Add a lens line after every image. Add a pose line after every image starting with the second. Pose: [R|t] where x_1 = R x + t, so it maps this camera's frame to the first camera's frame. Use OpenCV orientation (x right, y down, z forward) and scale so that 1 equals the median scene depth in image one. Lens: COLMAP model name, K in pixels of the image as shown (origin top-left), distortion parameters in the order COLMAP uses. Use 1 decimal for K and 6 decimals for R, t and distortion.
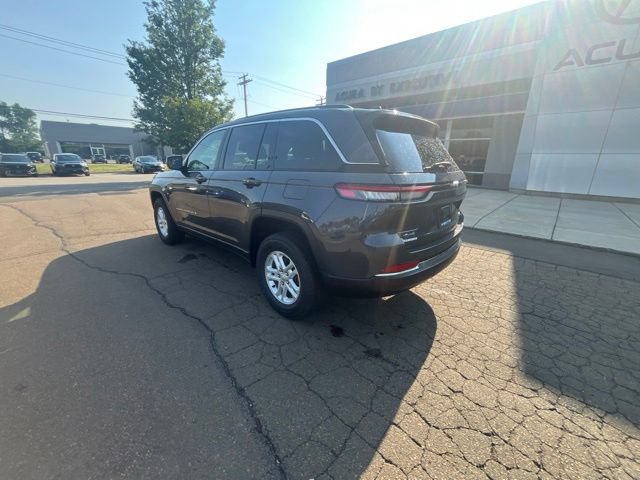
lens RADIAL K [[261.1, 0, 319.6], [0, 261.1, 239.1], [0, 0, 1]] dist [-0.003582, 0.000364]
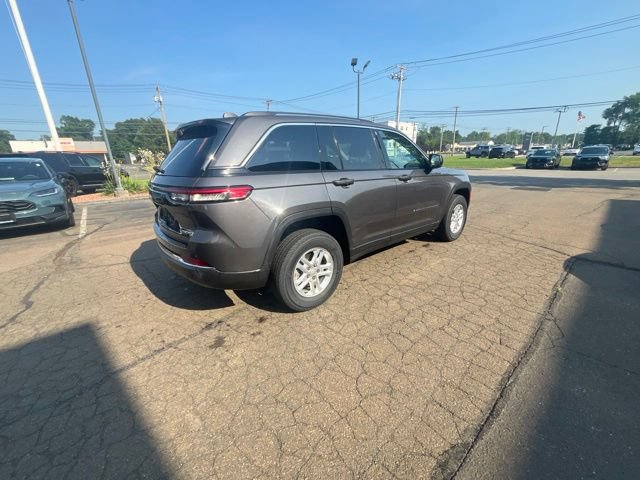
lens RADIAL K [[261.1, 0, 318.6], [0, 261.1, 239.1], [0, 0, 1]] dist [-0.003582, 0.000364]
pose [[-0.124261, 0.283116, -0.951002, 1.101657], [-0.256475, 0.916695, 0.306415, -0.373028], [0.958530, 0.281984, -0.041298, 1.268627]]
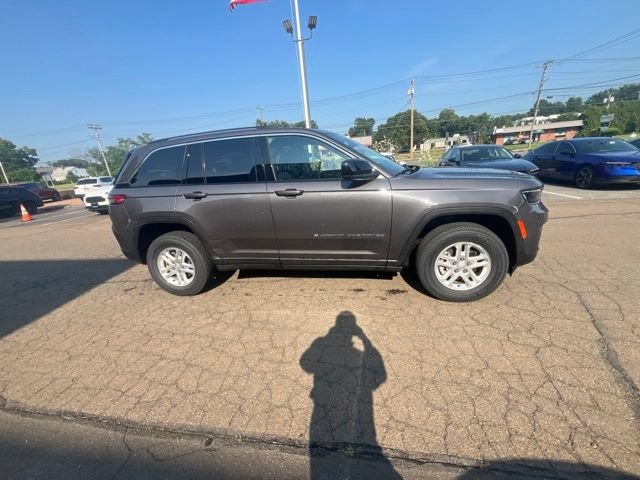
lens RADIAL K [[261.1, 0, 318.9], [0, 261.1, 239.0], [0, 0, 1]] dist [-0.003582, 0.000364]
pose [[-0.844309, 0.206849, -0.494323, 0.344894], [-0.086580, 0.857712, 0.506788, -0.679784], [0.528815, 0.470684, -0.706265, 2.224365]]
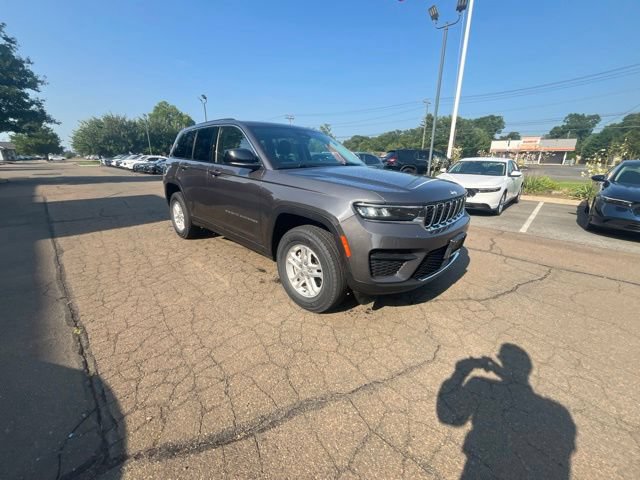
lens RADIAL K [[261.1, 0, 318.9], [0, 261.1, 238.6], [0, 0, 1]] dist [-0.003582, 0.000364]
pose [[-0.999102, -0.040403, 0.012764, -0.479653], [-0.026602, 0.832590, 0.553251, -0.745527], [-0.032980, 0.552414, -0.832917, 2.523872]]
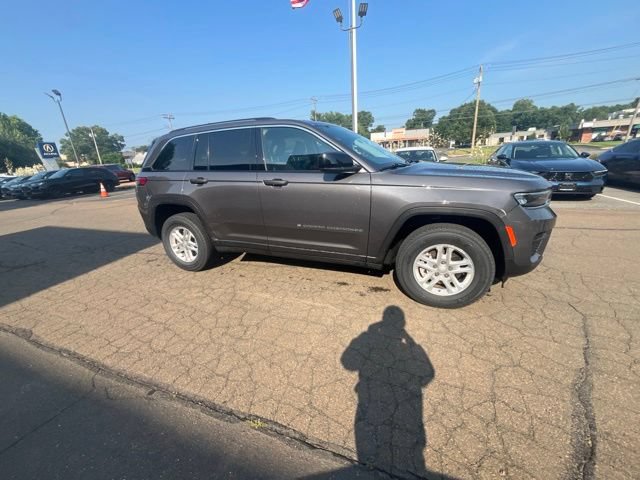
lens RADIAL K [[261.1, 0, 318.4], [0, 261.1, 238.9], [0, 0, 1]] dist [-0.003582, 0.000364]
pose [[-0.932226, 0.142504, -0.332636, 0.159983], [-0.066014, 0.836808, 0.543501, -0.700797], [0.355804, 0.528625, -0.770688, 2.338798]]
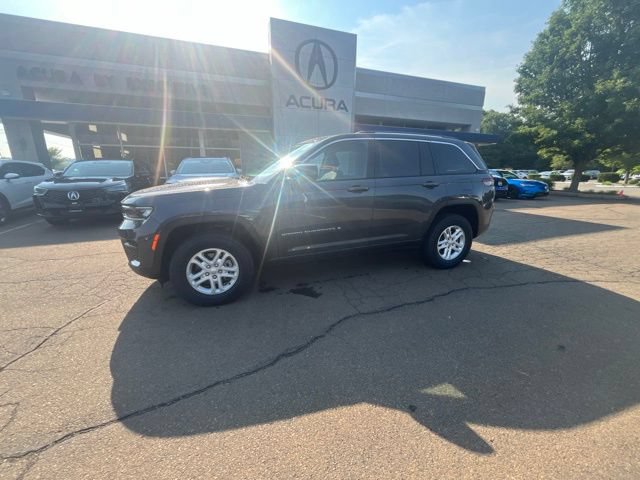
lens RADIAL K [[261.1, 0, 318.4], [0, 261.1, 236.4], [0, 0, 1]] dist [-0.003582, 0.000364]
pose [[0.464145, -0.234919, 0.854039, -1.437388], [0.262197, 0.957416, 0.120858, -0.223549], [-0.846063, 0.167830, 0.505975, 0.686052]]
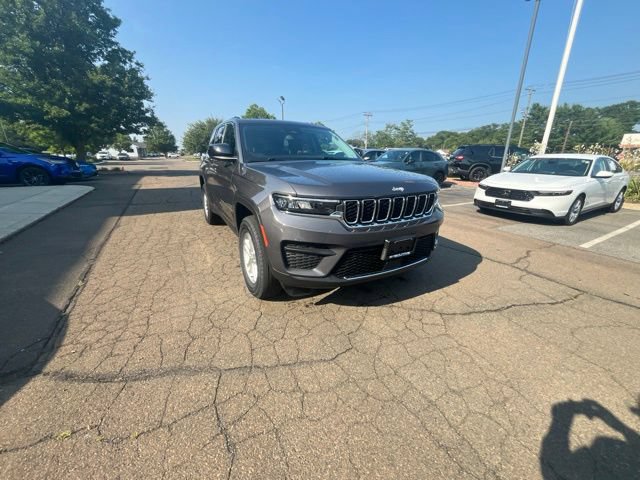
lens RADIAL K [[261.1, 0, 319.1], [0, 261.1, 238.0], [0, 0, 1]] dist [-0.003582, 0.000364]
pose [[-0.952277, -0.125284, 0.278339, -0.864437], [0.052994, 0.830173, 0.554981, -0.735661], [-0.300600, 0.543246, -0.783915, 2.482163]]
